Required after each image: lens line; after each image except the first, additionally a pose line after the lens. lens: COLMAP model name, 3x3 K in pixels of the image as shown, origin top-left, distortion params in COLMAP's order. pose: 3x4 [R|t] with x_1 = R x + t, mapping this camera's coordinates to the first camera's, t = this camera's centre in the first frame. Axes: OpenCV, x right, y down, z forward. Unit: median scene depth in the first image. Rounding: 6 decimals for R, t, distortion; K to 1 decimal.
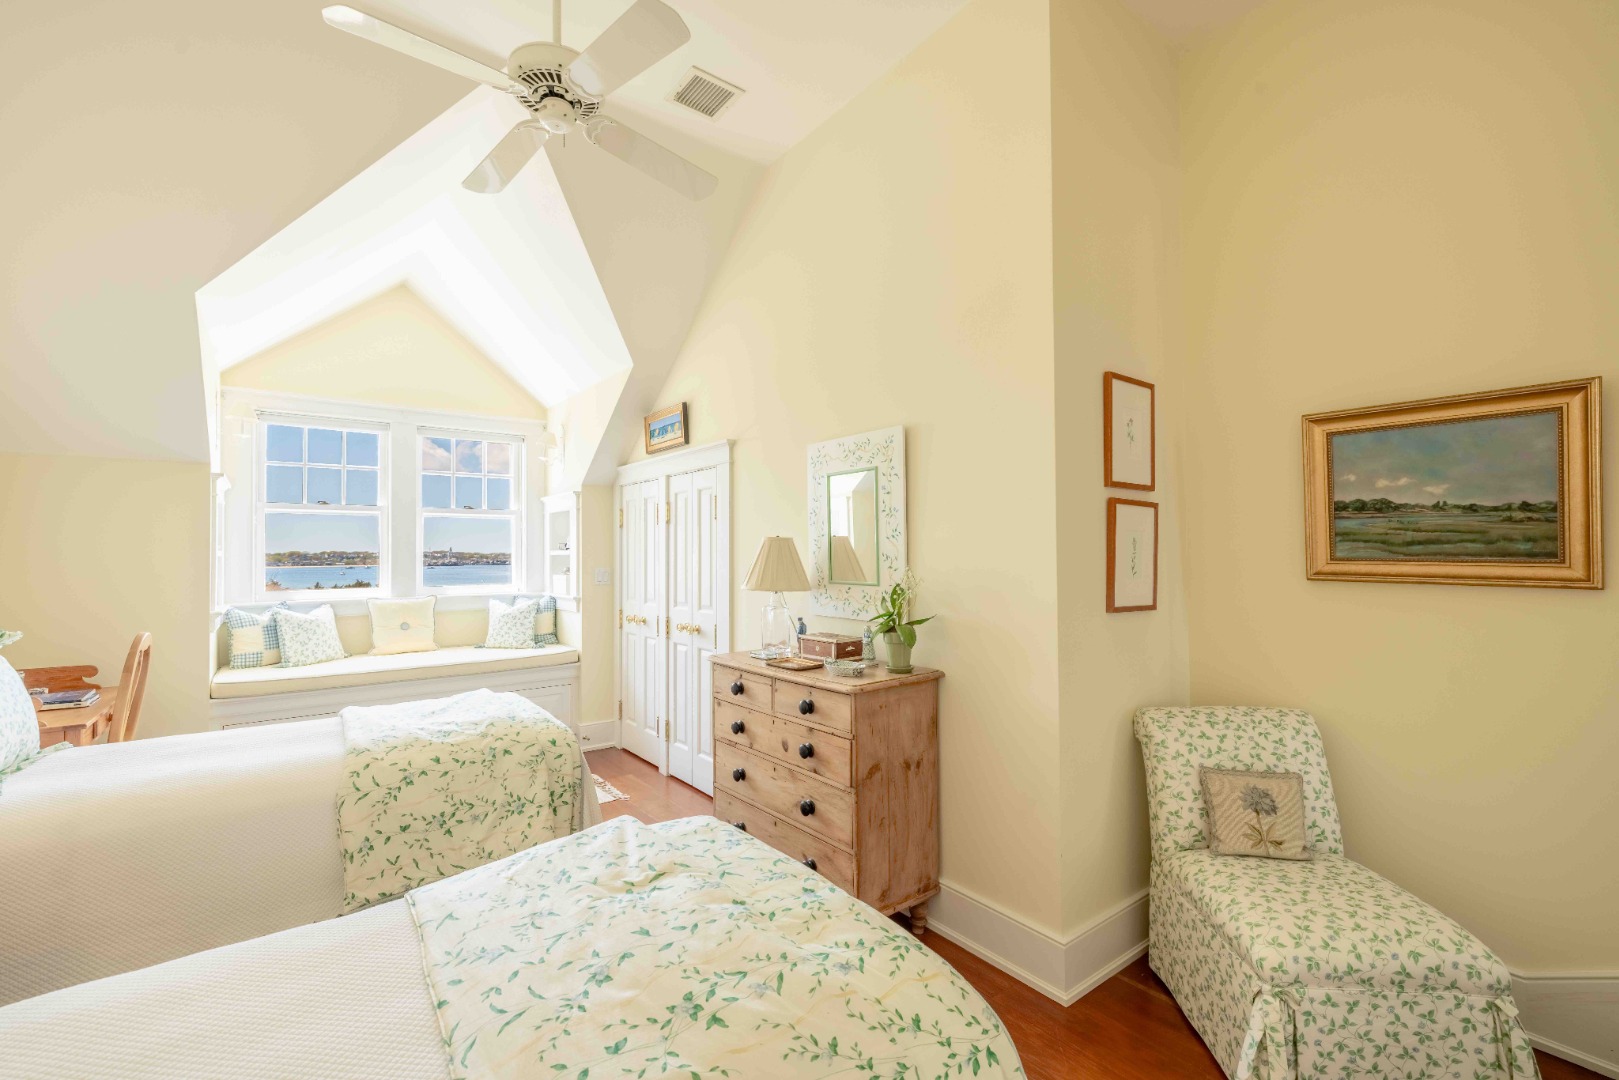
lens RADIAL K [[697.7, 0, 809.5], [0, 697.7, 540.0], [0, 0, 1]] dist [-0.000342, -0.000016]
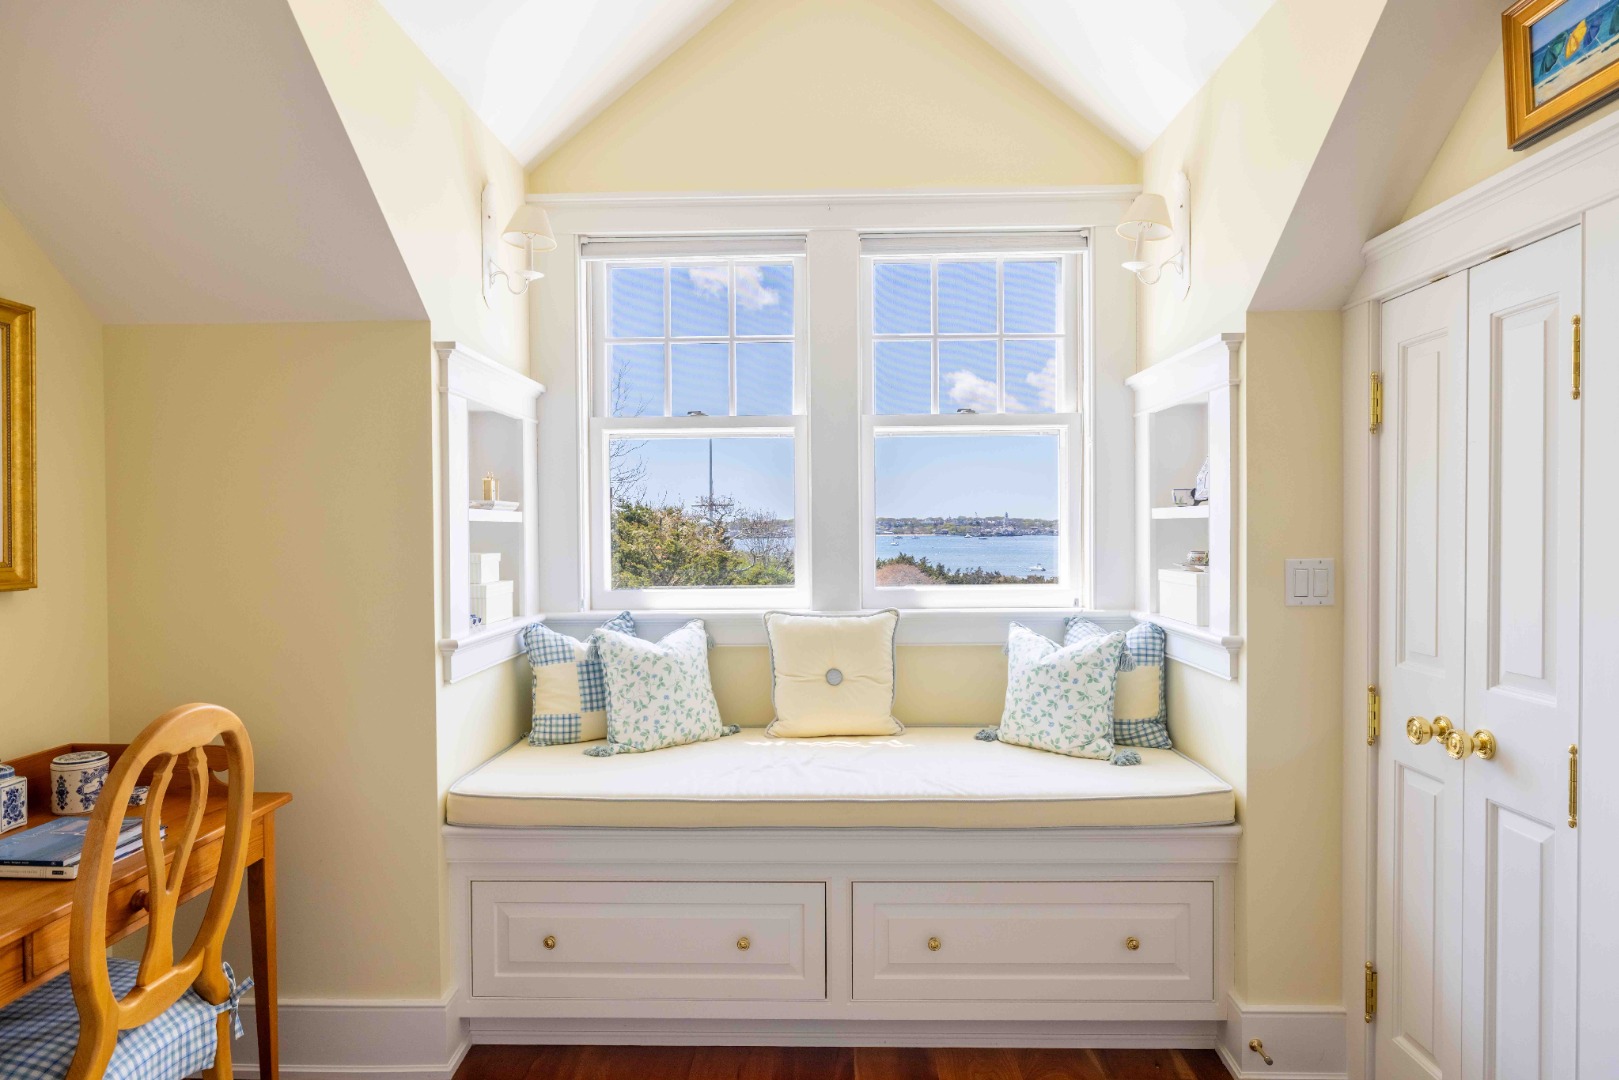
lens RADIAL K [[988.9, 0, 809.5], [0, 988.9, 540.0], [0, 0, 1]] dist [0.001544, 0.002232]
pose [[0.782401, 0.010601, -0.622685, -0.190495], [0.014018, 0.999302, 0.034627, 0.012385], [0.622617, -0.035821, 0.781706, 0.482110]]
